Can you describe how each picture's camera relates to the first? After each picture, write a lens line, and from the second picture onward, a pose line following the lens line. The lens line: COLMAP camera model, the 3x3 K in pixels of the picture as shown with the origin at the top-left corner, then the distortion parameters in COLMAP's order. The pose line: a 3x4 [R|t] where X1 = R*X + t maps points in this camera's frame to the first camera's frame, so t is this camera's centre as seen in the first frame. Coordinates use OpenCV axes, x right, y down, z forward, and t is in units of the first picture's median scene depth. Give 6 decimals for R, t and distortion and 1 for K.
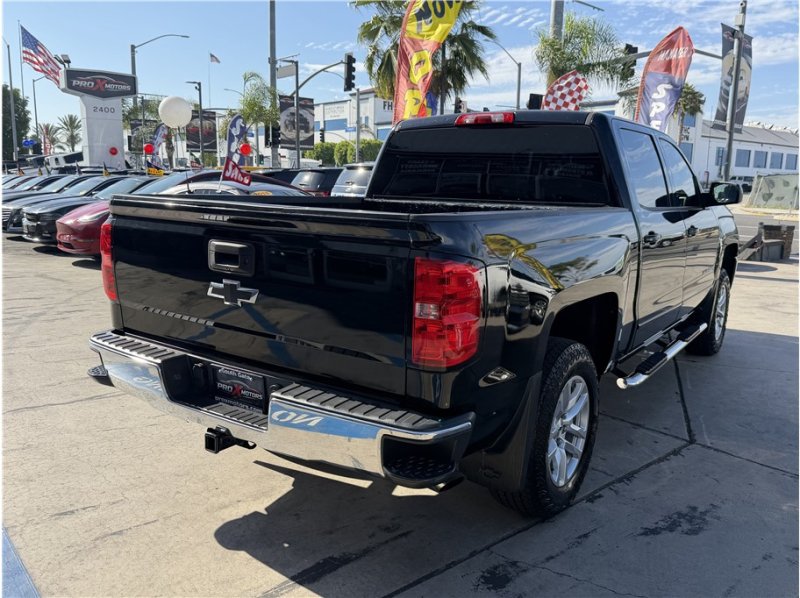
lens RADIAL K [[669.2, 0, 398.1], [0, 669.2, 295.9], [0, 0, 1]] dist [0.020855, -0.043156]
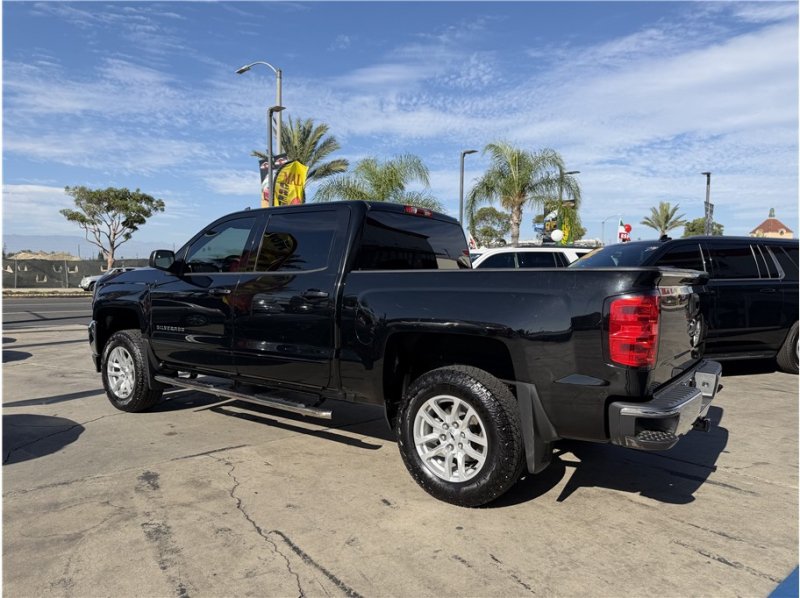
lens RADIAL K [[563.2, 0, 396.0], [0, 563.2, 306.1], [0, 0, 1]] dist [0.021438, -0.032442]
pose [[0.013919, -0.075766, 0.997028, -0.287558], [0.160882, 0.984303, 0.072553, -0.047681], [-0.986875, 0.159394, 0.025890, 0.300814]]
